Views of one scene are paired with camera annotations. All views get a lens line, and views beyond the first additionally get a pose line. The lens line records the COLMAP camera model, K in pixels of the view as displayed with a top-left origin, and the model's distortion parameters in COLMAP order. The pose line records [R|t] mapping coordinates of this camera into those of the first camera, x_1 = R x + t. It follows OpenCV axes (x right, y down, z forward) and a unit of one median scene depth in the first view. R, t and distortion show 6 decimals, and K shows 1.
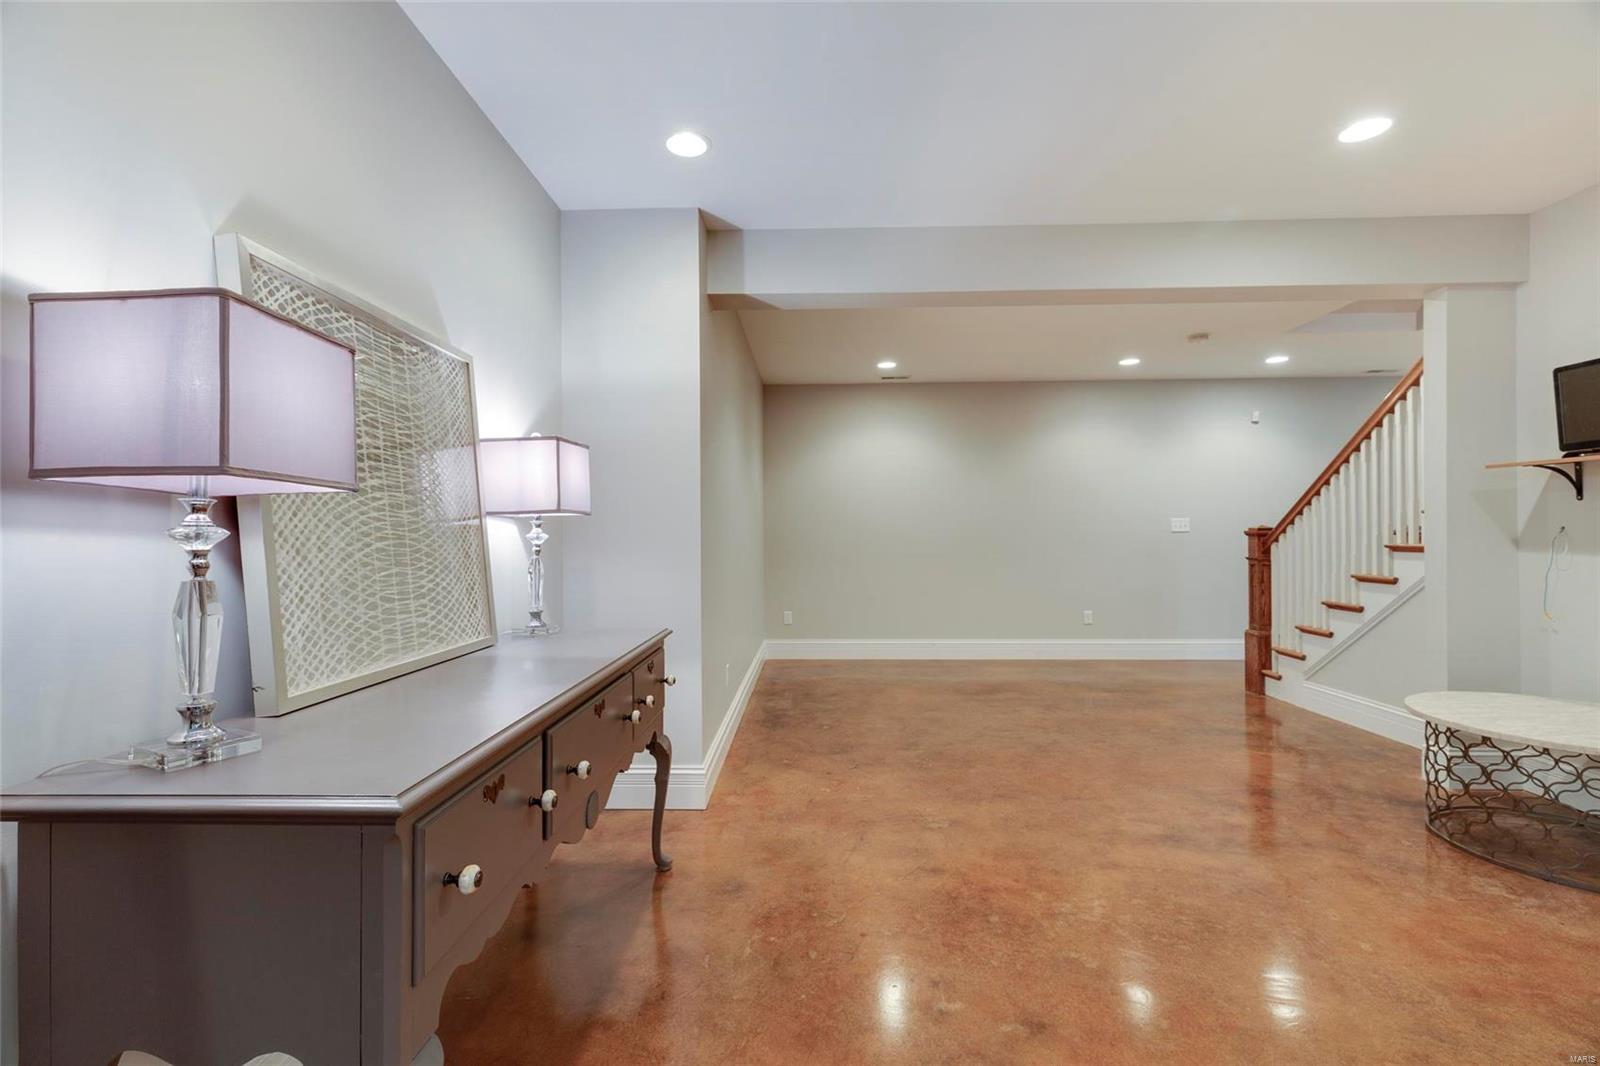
lens RADIAL K [[712.9, 0, 798.8], [0, 712.9, 532.3], [0, 0, 1]] dist [-0.000346, 0.001658]
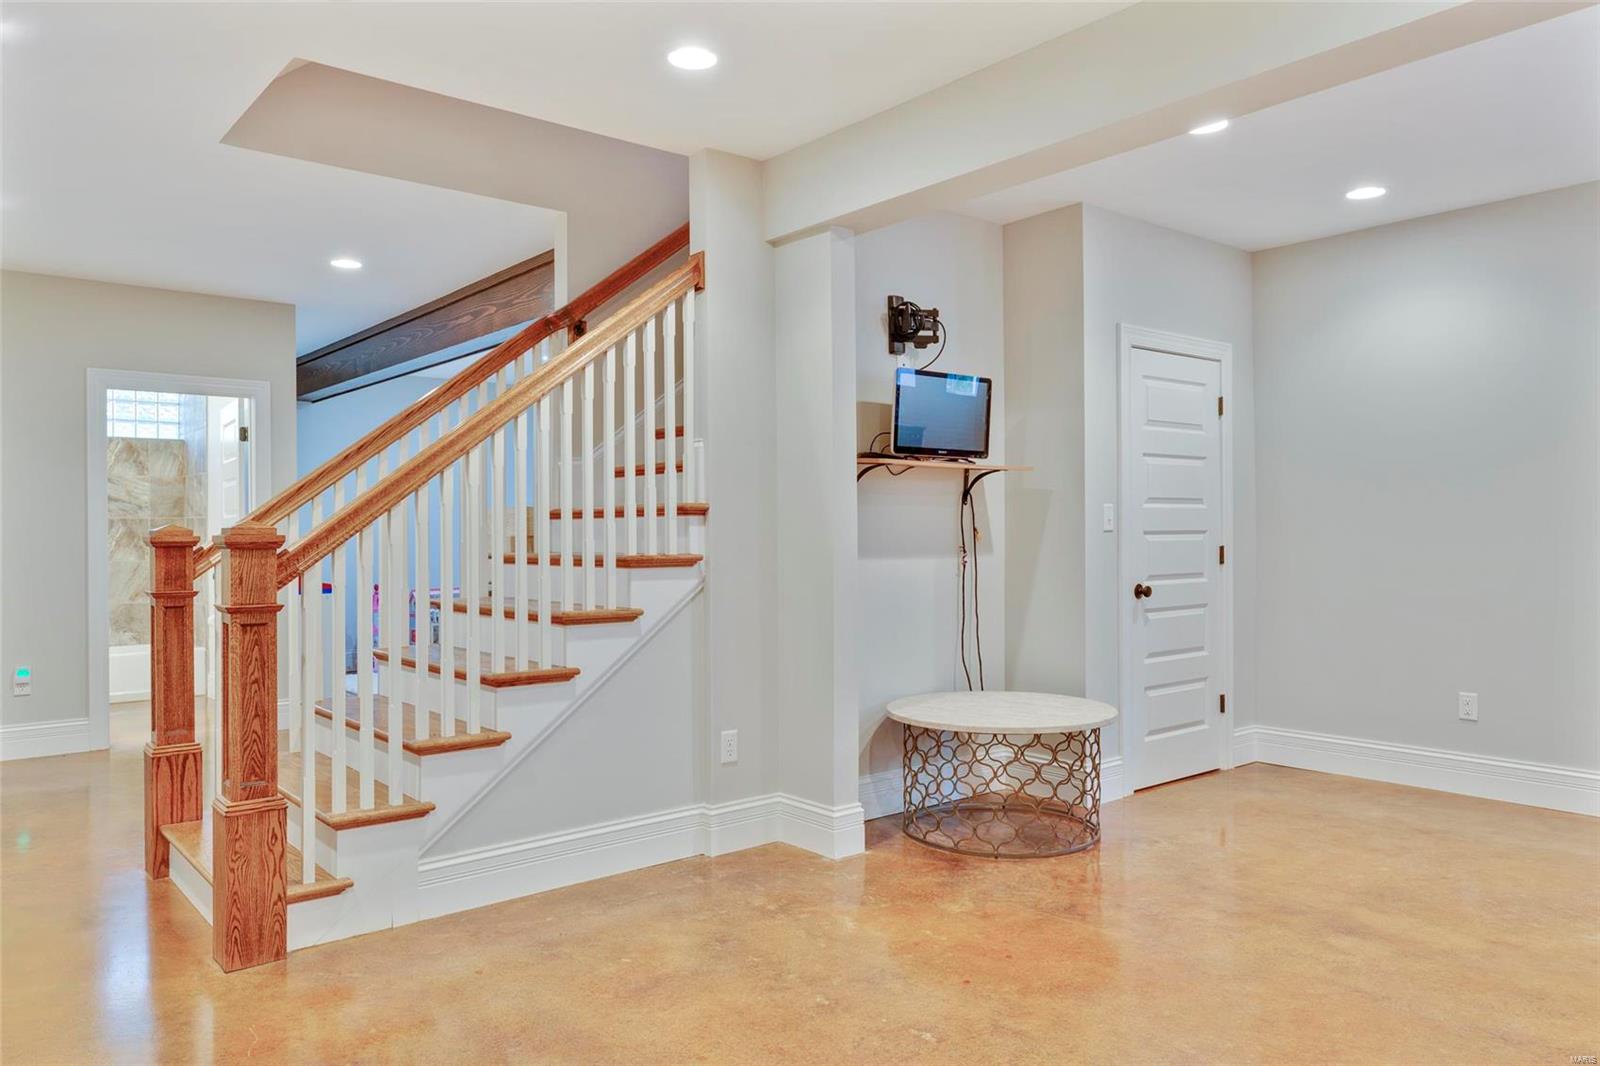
lens RADIAL K [[1107.1, 0, 799.5], [0, 1107.1, 535.5], [0, 0, 1]] dist [0.003448, 0.003390]
pose [[-0.658967, 0.006390, 0.752145, 0.011169], [0.007147, 0.999972, -0.002234, 0.002004], [-0.752138, 0.003903, -0.658994, 1.959159]]
